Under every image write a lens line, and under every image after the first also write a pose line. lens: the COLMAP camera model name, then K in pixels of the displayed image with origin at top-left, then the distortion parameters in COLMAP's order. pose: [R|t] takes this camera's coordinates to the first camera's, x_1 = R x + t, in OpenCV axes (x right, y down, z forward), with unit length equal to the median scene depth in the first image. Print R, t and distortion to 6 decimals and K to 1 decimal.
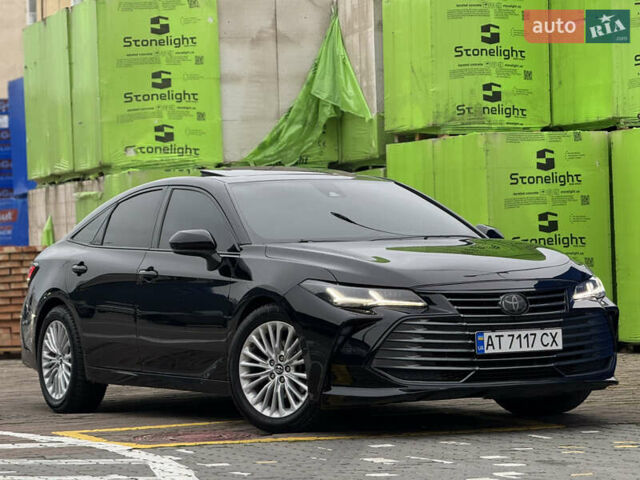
lens RADIAL K [[2244.5, 0, 320.0], [0, 2244.5, 240.0], [0, 0, 1]] dist [0.212723, 0.651247]
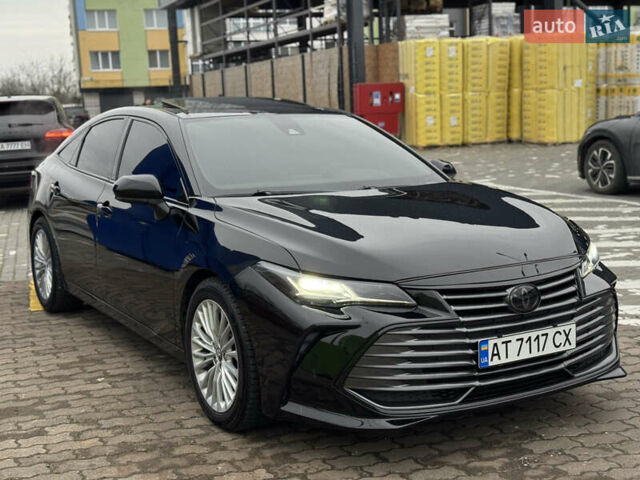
lens RADIAL K [[887.0, 0, 320.0], [0, 887.0, 240.0], [0, 0, 1]] dist [0.129447, -0.004072]
pose [[0.998972, 0.007551, 0.044690, 0.000880], [-0.014566, 0.987203, 0.158799, -0.039026], [-0.042919, -0.159287, 0.986299, 0.674916]]
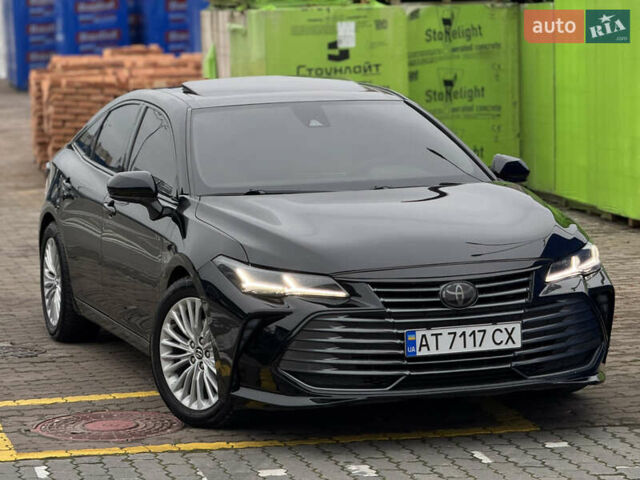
lens RADIAL K [[2244.5, 0, 320.0], [0, 2244.5, 240.0], [0, 0, 1]] dist [0.212723, 0.651247]
pose [[0.984098, 0.024604, -0.175915, 0.175149], [-0.002427, 0.992130, 0.125186, -0.091532], [0.177611, -0.122769, 0.976413, 0.181477]]
